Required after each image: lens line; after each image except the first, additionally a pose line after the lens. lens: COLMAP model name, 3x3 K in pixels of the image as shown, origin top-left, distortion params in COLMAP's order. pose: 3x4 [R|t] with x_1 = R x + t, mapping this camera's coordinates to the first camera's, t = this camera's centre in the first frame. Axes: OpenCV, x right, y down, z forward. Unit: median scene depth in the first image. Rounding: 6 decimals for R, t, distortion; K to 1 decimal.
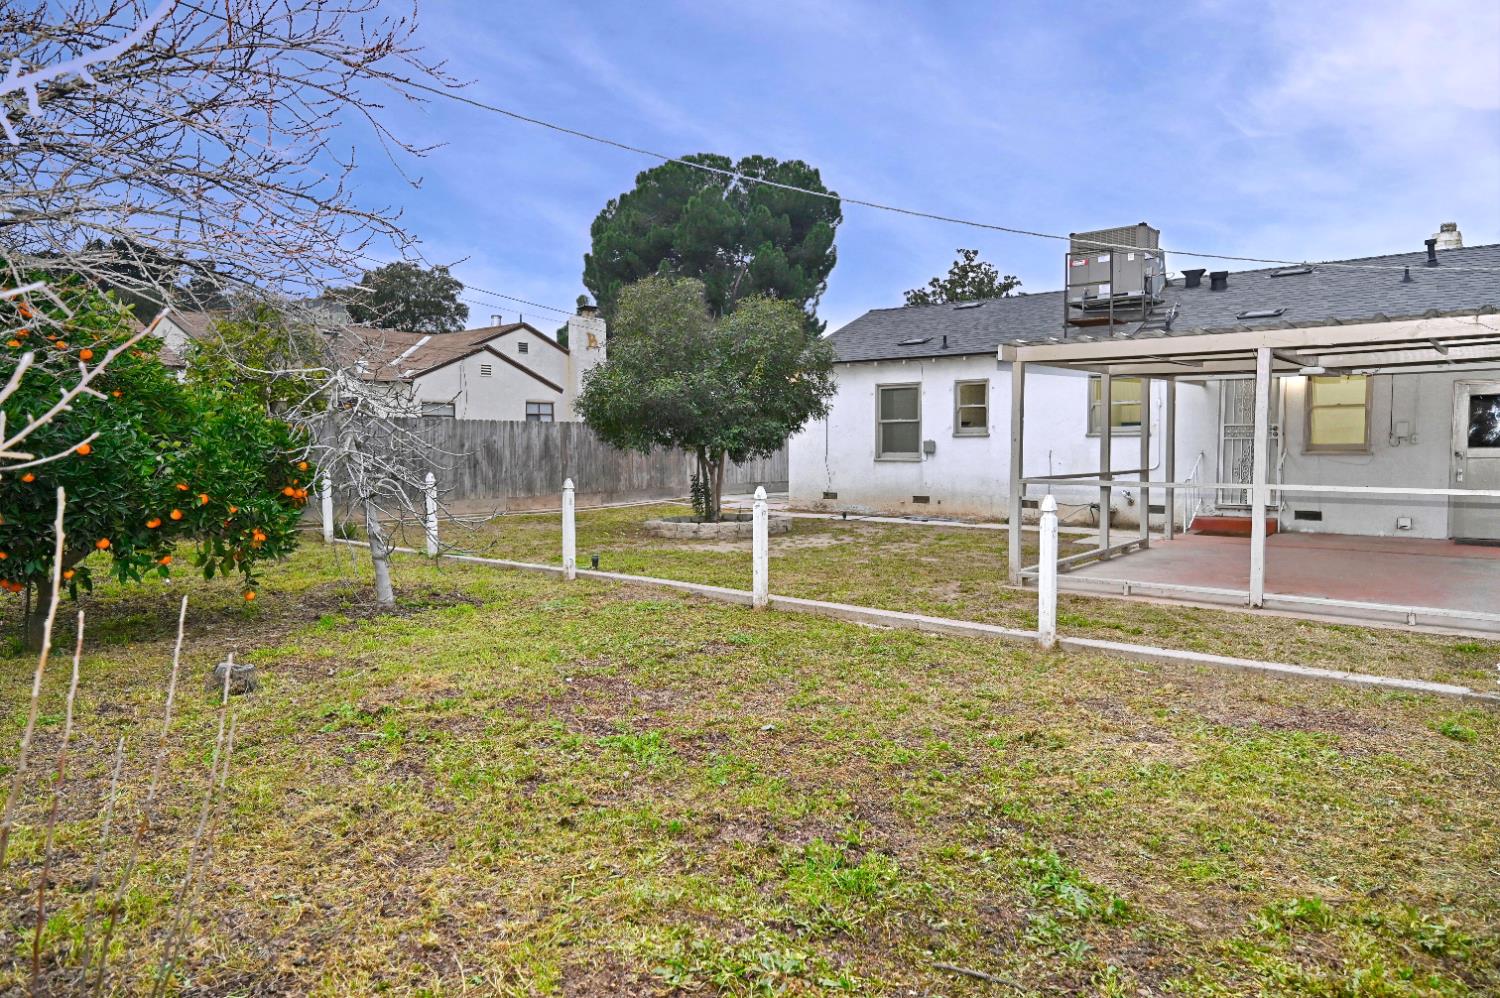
lens RADIAL K [[929.0, 0, 757.1], [0, 929.0, 498.5], [0, 0, 1]] dist [0.000895, 0.002332]
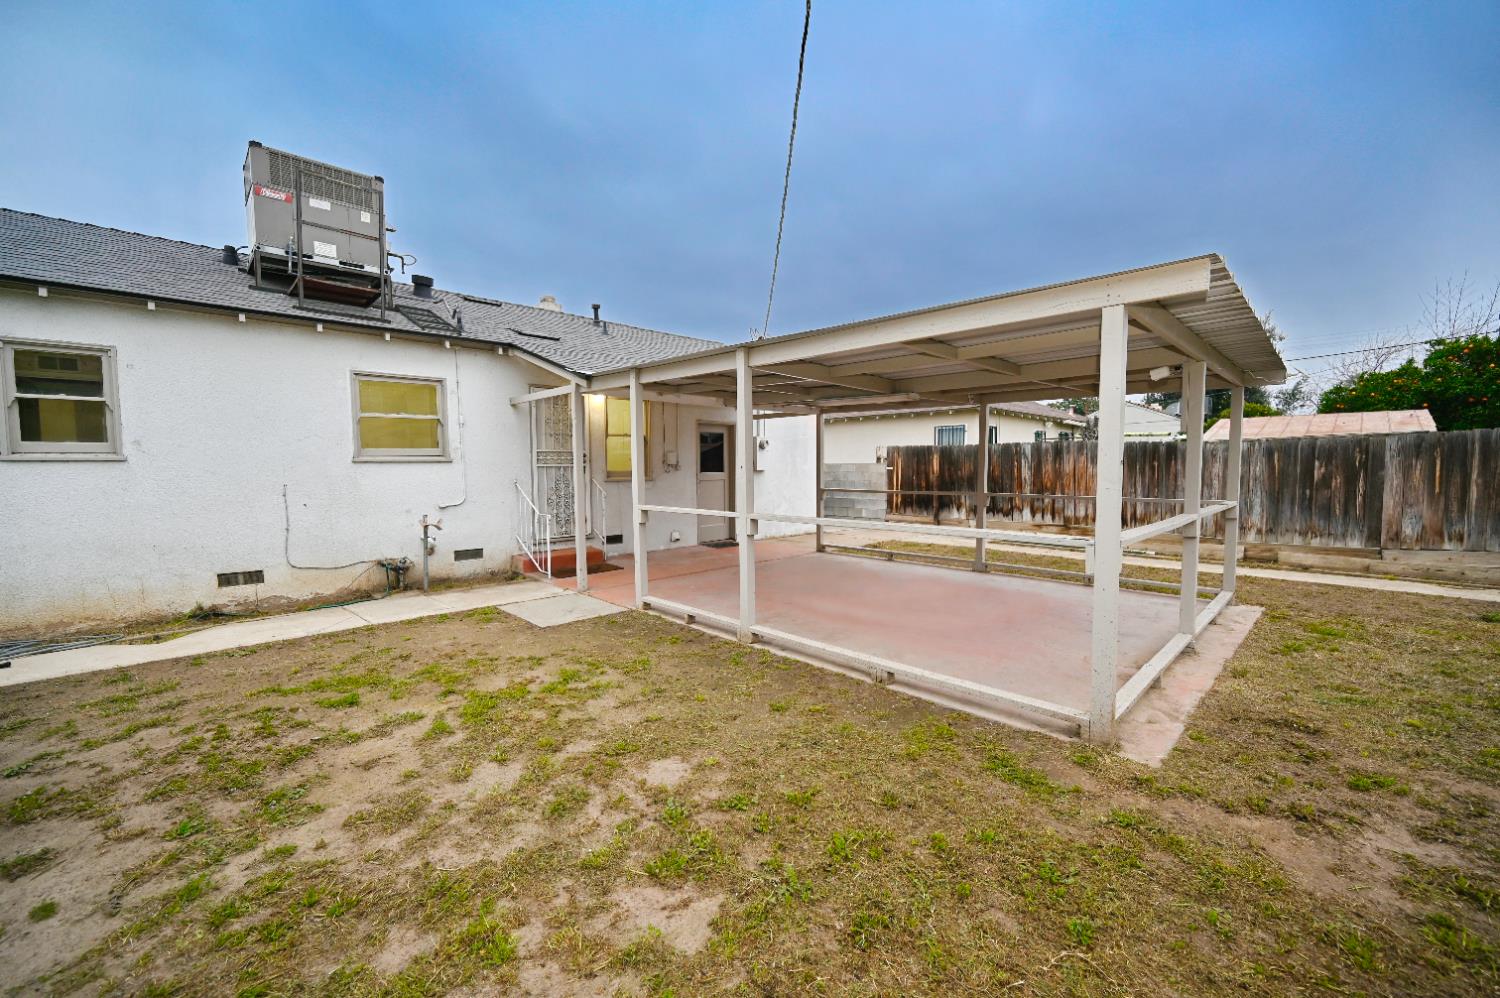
lens RADIAL K [[588.9, 0, 754.9], [0, 588.9, 499.7], [0, 0, 1]] dist [-0.001872, 0.000598]
pose [[0.111435, -0.054593, 0.992271, -0.030630], [0.065561, 0.996719, 0.047475, -0.035790], [-0.991607, 0.059763, 0.114648, 0.580886]]
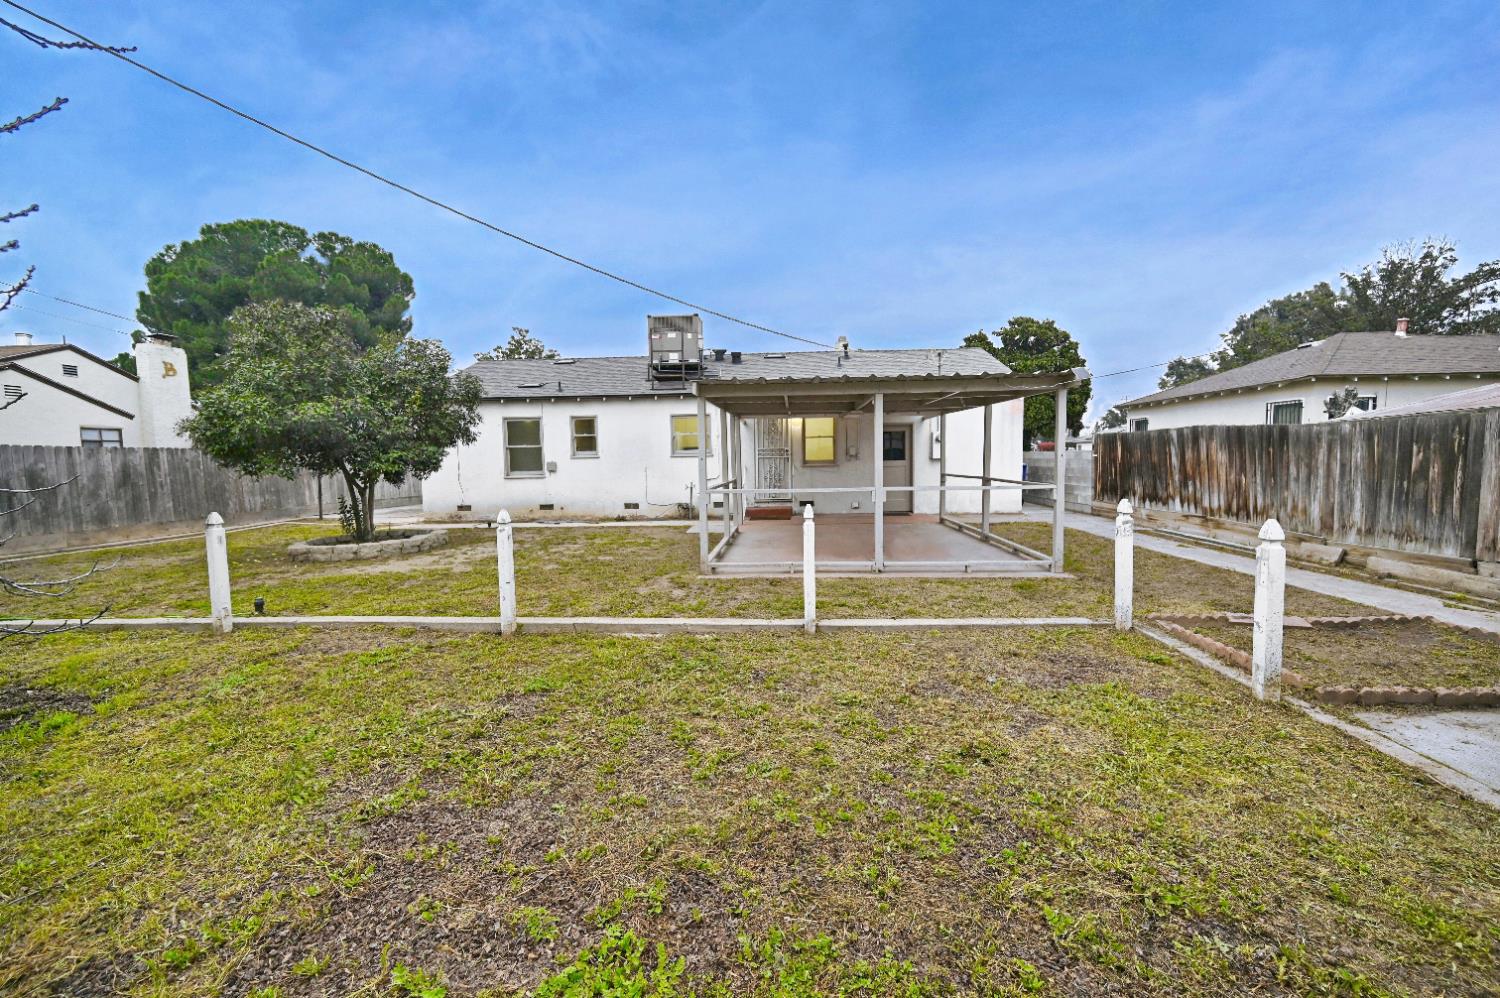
lens RADIAL K [[588.9, 0, 760.0], [0, 588.9, 497.4], [0, 0, 1]] dist [-0.001872, 0.000598]
pose [[0.808144, -0.050100, 0.586851, -0.063784], [0.050514, 0.998600, 0.015689, -0.010085], [-0.586815, 0.016966, 0.809543, 0.156384]]
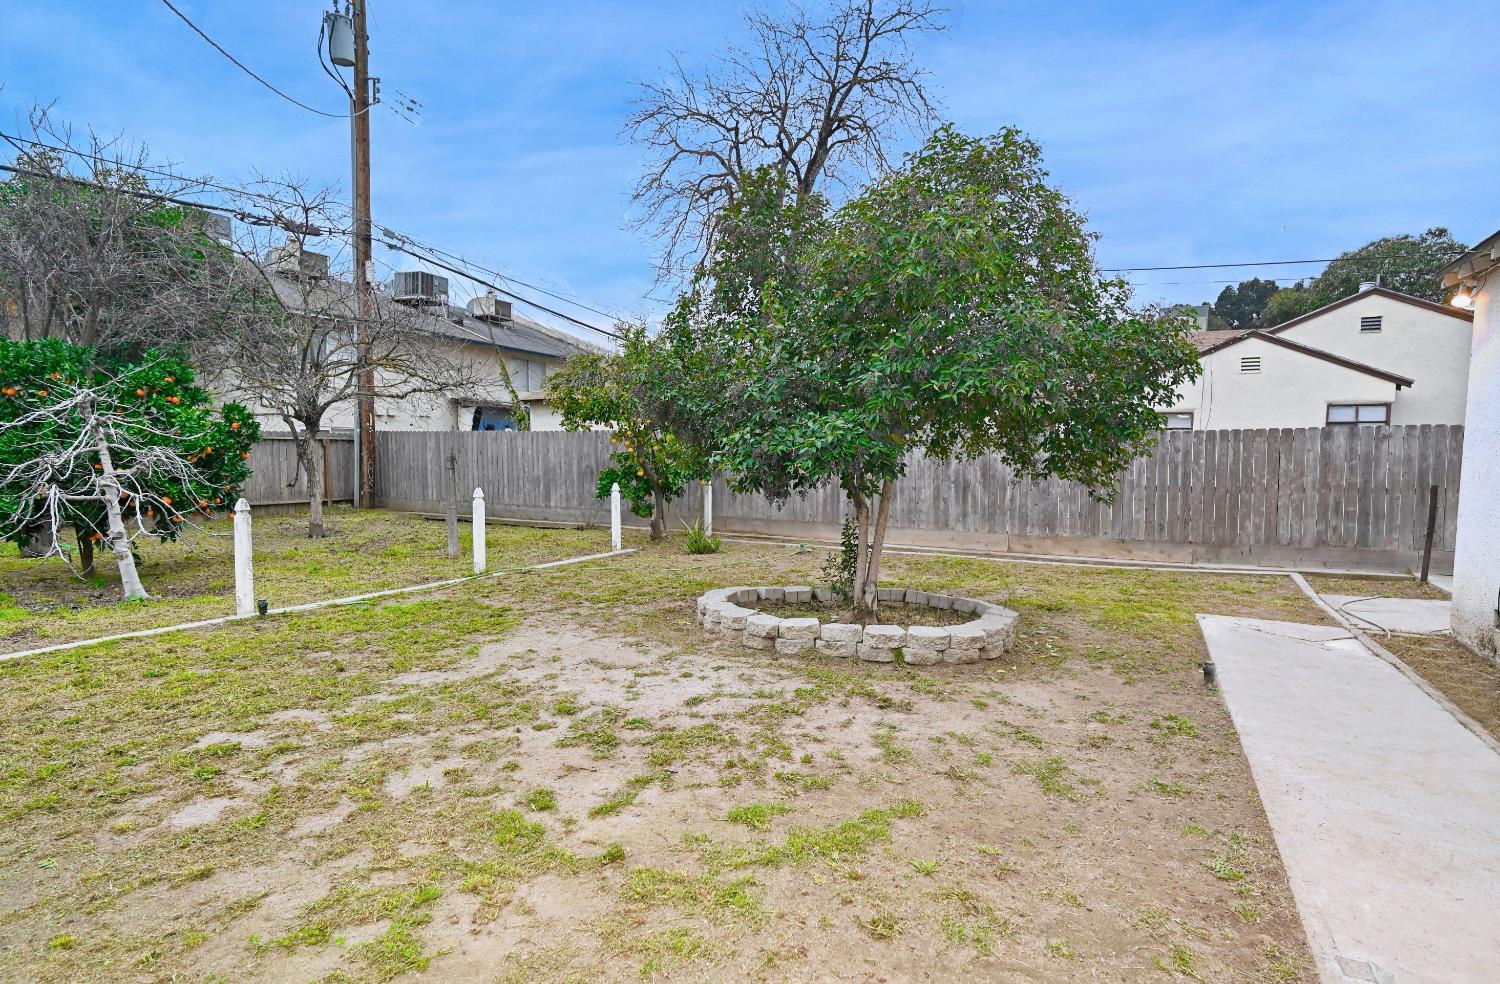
lens RADIAL K [[770.0, 0, 776.2], [0, 770.0, 505.3], [0, 0, 1]] dist [0.000212, 0.001994]
pose [[0.238109, 0.064327, -0.969106, 0.307860], [-0.069029, 0.996402, 0.049179, -0.044459], [0.968782, 0.055187, 0.241693, 0.705052]]
